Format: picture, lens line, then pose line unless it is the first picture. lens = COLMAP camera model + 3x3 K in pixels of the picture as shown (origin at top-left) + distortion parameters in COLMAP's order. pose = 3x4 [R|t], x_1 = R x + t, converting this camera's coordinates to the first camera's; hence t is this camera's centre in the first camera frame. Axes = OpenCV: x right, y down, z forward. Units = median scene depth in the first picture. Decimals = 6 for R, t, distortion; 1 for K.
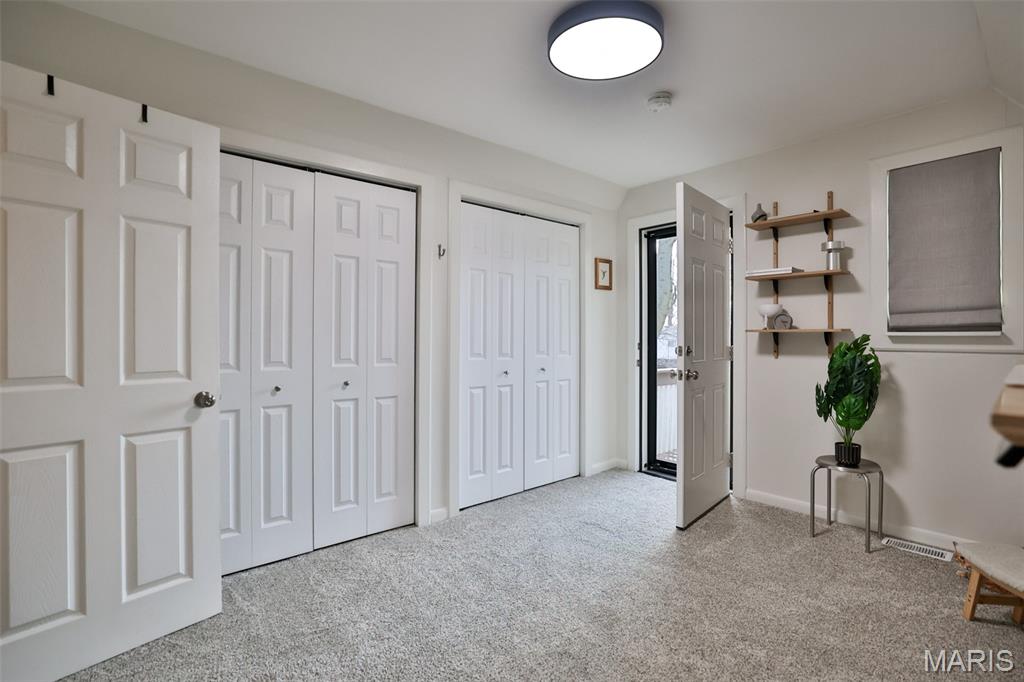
lens RADIAL K [[473.7, 0, 514.3], [0, 473.7, 342.2], [0, 0, 1]] dist [-0.052279, 0.021433]
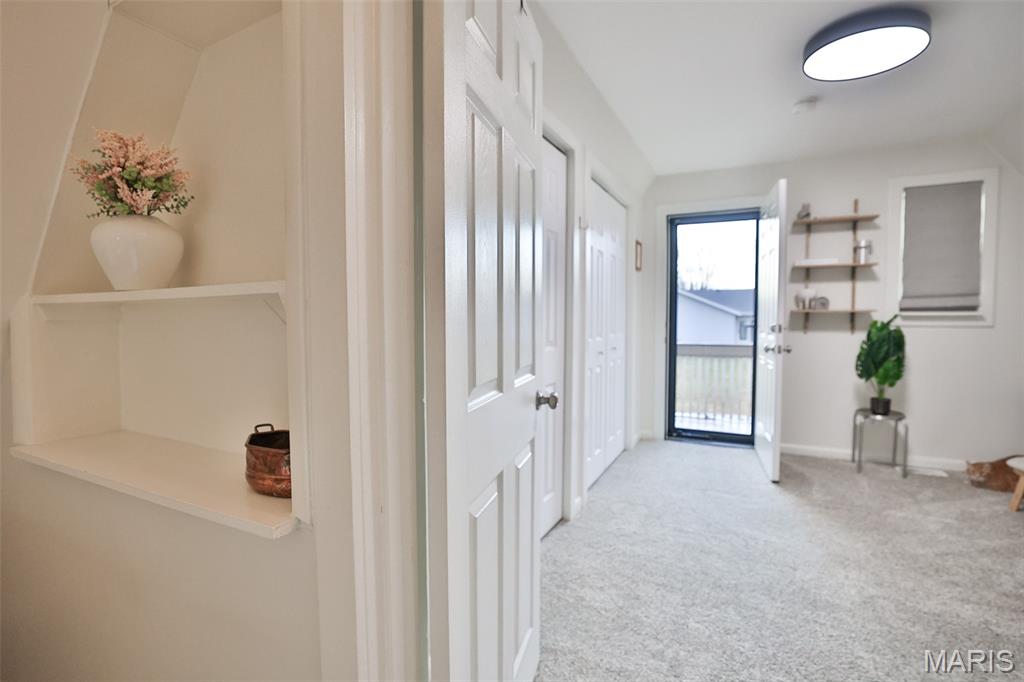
lens RADIAL K [[473.7, 0, 514.3], [0, 473.7, 342.2], [0, 0, 1]] dist [-0.052279, 0.021433]
pose [[0.920861, -0.024754, 0.389104, -0.681488], [0.007865, 0.998959, 0.044938, -0.003929], [-0.389812, -0.038321, 0.920097, 0.204257]]
